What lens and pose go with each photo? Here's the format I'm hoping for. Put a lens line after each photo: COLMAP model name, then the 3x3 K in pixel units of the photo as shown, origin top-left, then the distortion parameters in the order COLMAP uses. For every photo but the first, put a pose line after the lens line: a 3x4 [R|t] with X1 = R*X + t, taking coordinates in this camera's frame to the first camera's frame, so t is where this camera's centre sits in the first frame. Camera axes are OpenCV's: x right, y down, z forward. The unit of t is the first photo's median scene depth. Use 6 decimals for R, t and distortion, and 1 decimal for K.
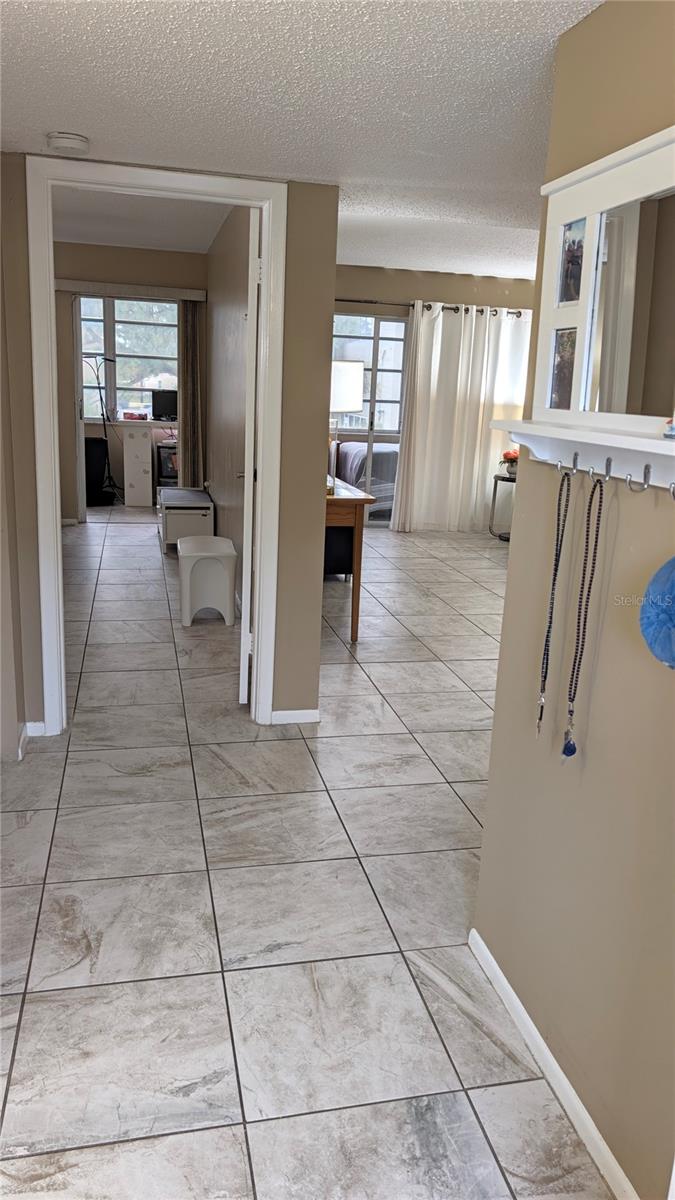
lens RADIAL K [[865.7, 0, 358.3], [0, 865.7, 603.7], [0, 0, 1]] dist [0.032533, -0.002028]
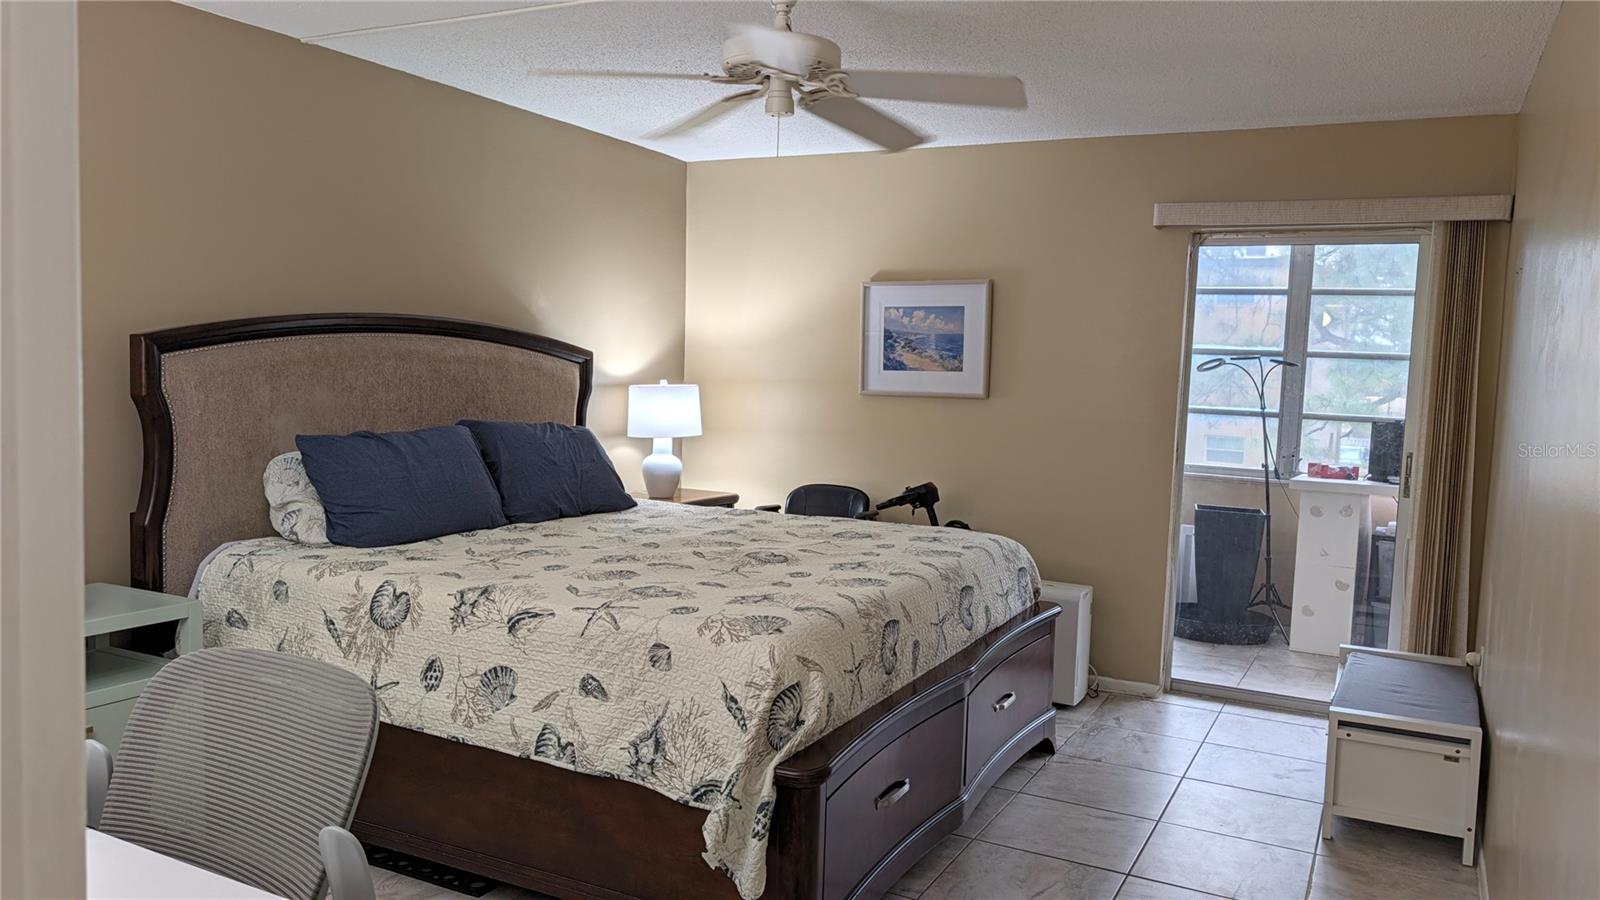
lens RADIAL K [[1174.1, 0, 800.0], [0, 1174.1, 450.0], [0, 0, 1]] dist [-0.001494, -0.001919]
pose [[0.752325, 0.026645, -0.658253, -0.048842], [-0.160923, 0.976347, -0.144400, -0.089877], [0.638836, 0.214563, 0.738818, 0.339311]]
